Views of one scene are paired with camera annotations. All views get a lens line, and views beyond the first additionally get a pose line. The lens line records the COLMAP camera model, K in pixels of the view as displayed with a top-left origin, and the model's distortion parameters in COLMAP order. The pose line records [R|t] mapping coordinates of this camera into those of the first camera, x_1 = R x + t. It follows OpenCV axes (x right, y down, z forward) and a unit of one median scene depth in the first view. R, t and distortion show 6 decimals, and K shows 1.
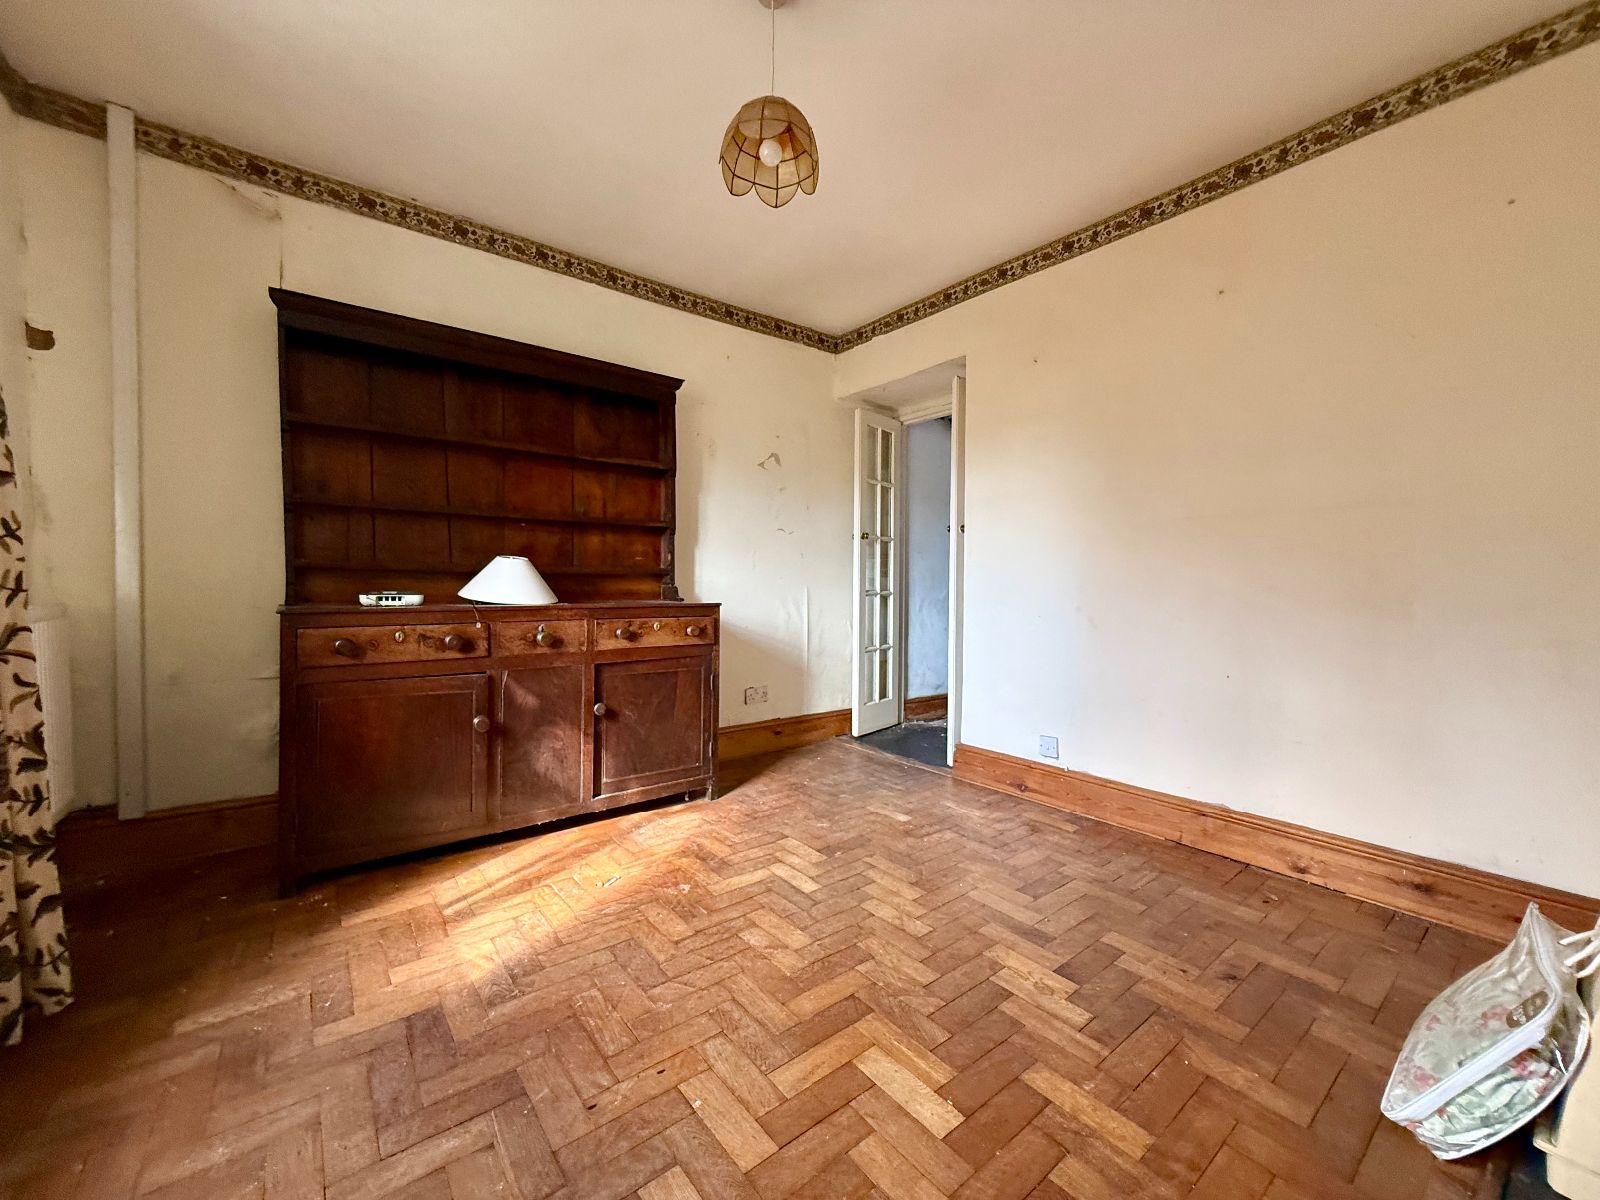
lens RADIAL K [[638.1, 0, 800.5], [0, 638.1, 597.3], [0, 0, 1]] dist [0.016453, -0.000245]
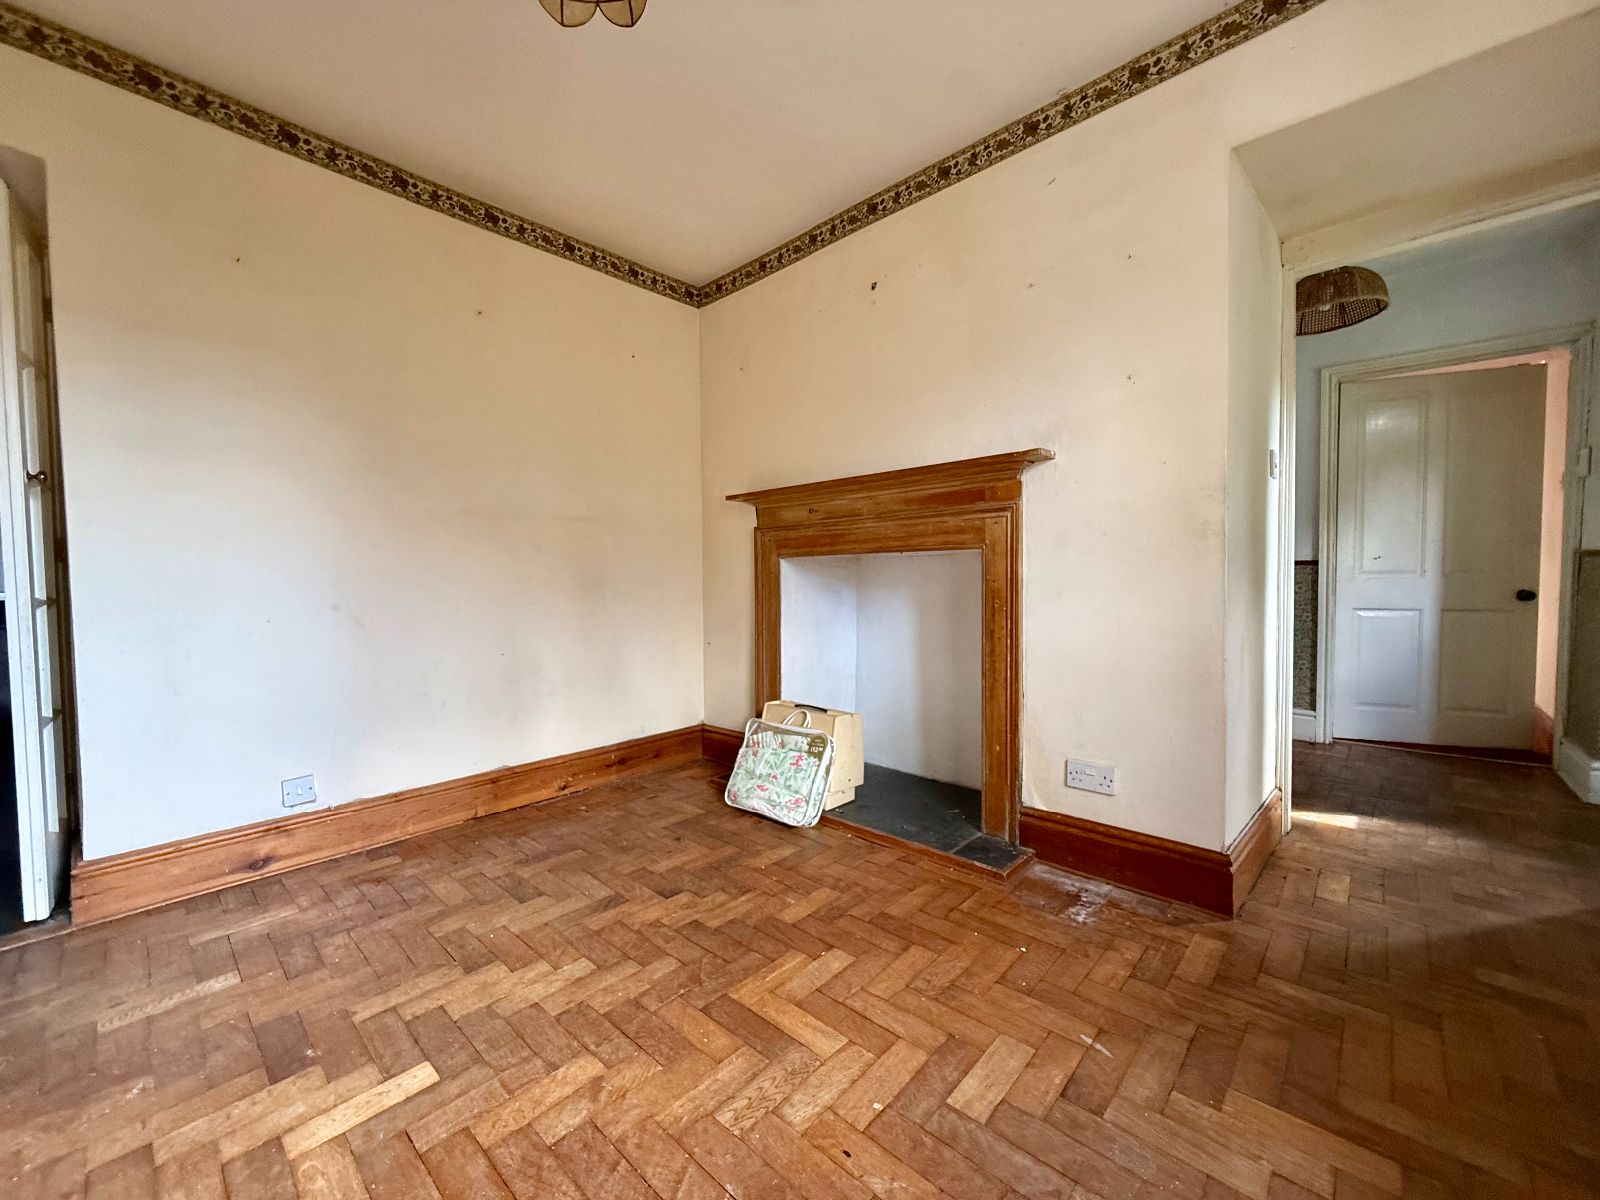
lens RADIAL K [[638.1, 0, 800.5], [0, 638.1, 597.3], [0, 0, 1]] dist [0.016453, -0.000245]
pose [[-0.159408, -0.032643, 0.986673, -0.639526], [0.028549, 0.998883, 0.037659, -0.011010], [-0.986800, 0.034171, -0.158298, 0.740223]]
